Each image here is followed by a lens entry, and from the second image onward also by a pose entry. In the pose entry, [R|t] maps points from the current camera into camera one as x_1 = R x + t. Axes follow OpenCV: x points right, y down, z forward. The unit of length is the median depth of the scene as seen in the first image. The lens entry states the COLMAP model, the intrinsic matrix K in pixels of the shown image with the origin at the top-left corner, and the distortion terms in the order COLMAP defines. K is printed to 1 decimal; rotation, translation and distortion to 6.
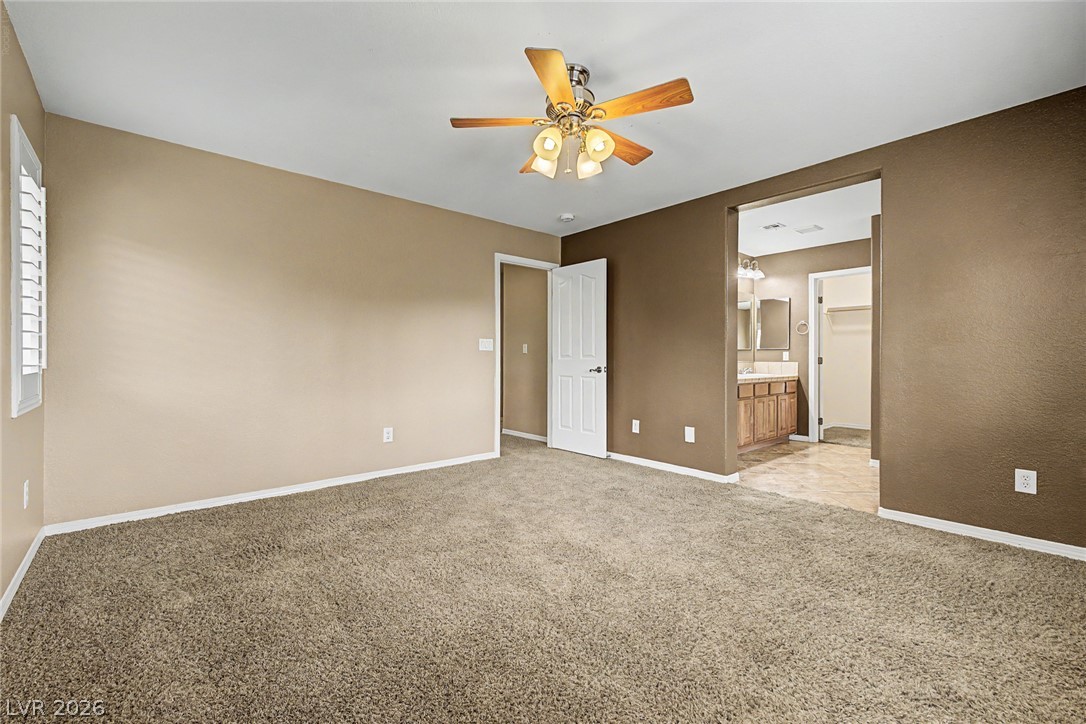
lens RADIAL K [[455.8, 0, 536.3], [0, 455.8, 357.7], [0, 0, 1]] dist [0.003619, -0.000199]
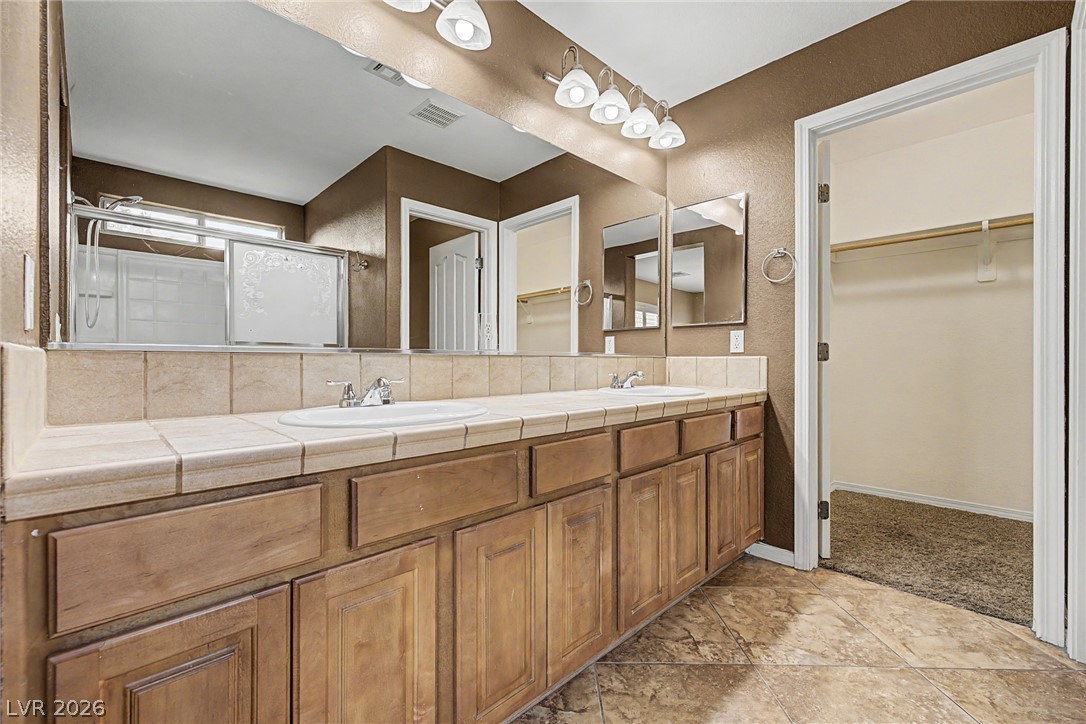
lens RADIAL K [[455.8, 0, 536.3], [0, 455.8, 357.7], [0, 0, 1]] dist [0.003619, -0.000199]
pose [[0.998309, 0.001650, 0.058107, 0.360972], [-0.001606, 0.999998, -0.000800, 0.011893], [-0.058108, 0.000705, 0.998310, 0.633461]]
